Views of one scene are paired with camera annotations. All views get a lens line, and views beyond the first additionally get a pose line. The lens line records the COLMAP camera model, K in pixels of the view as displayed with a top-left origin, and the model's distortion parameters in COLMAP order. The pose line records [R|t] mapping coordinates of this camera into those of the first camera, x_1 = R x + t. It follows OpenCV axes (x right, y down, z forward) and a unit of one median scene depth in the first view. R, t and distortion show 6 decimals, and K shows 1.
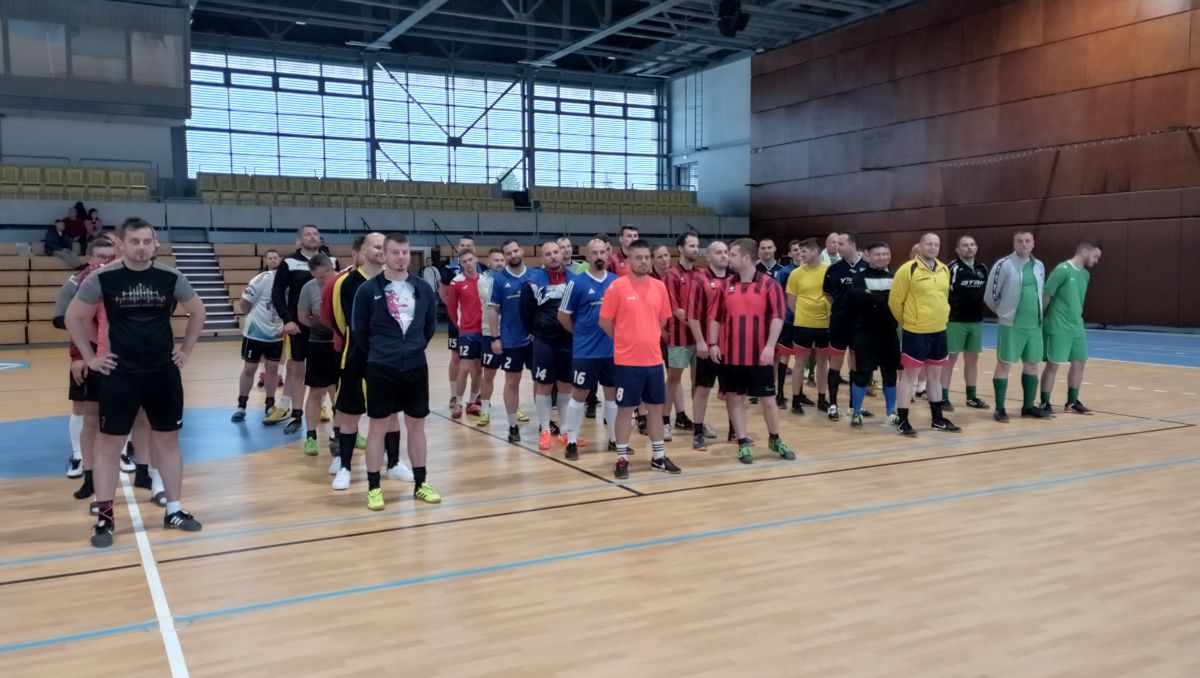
lens RADIAL K [[936.3, 0, 589.0], [0, 936.3, 340.3], [0, 0, 1]] dist [0.084645, -0.054584]
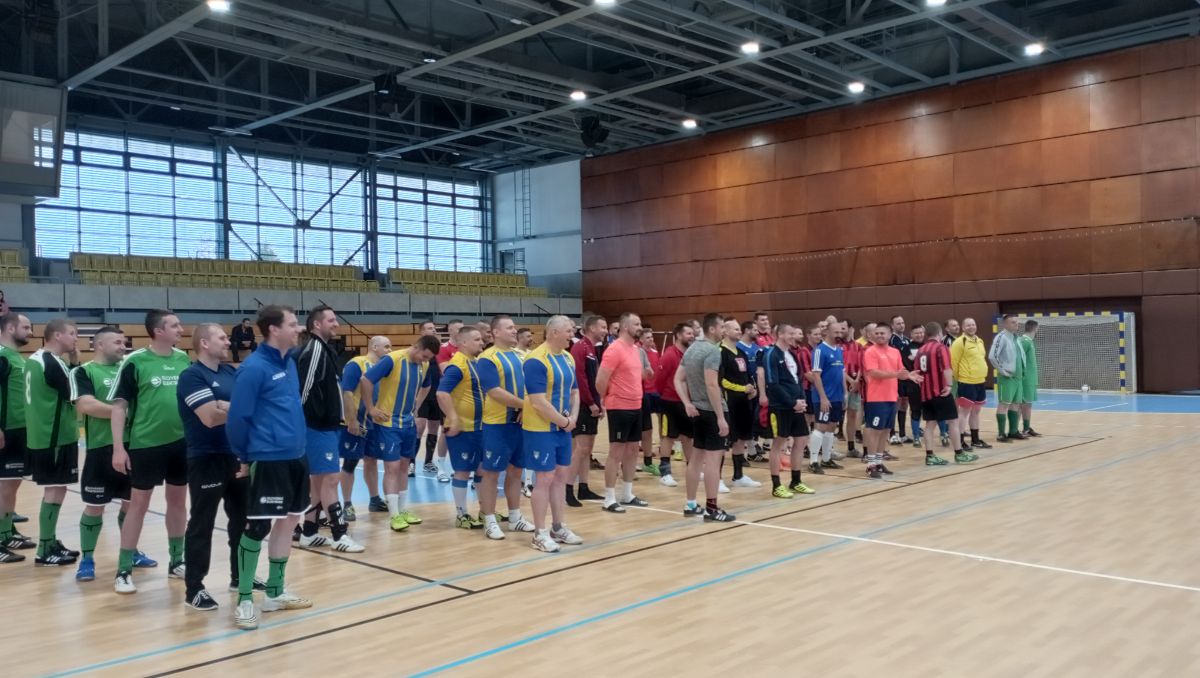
lens RADIAL K [[936.3, 0, 580.5], [0, 936.3, 339.7], [0, 0, 1]] dist [0.084645, -0.054584]
pose [[0.956283, -0.008134, 0.292331, -0.162728], [0.032178, 0.996470, -0.077536, 0.004636], [-0.290669, 0.083553, 0.953169, -0.064956]]
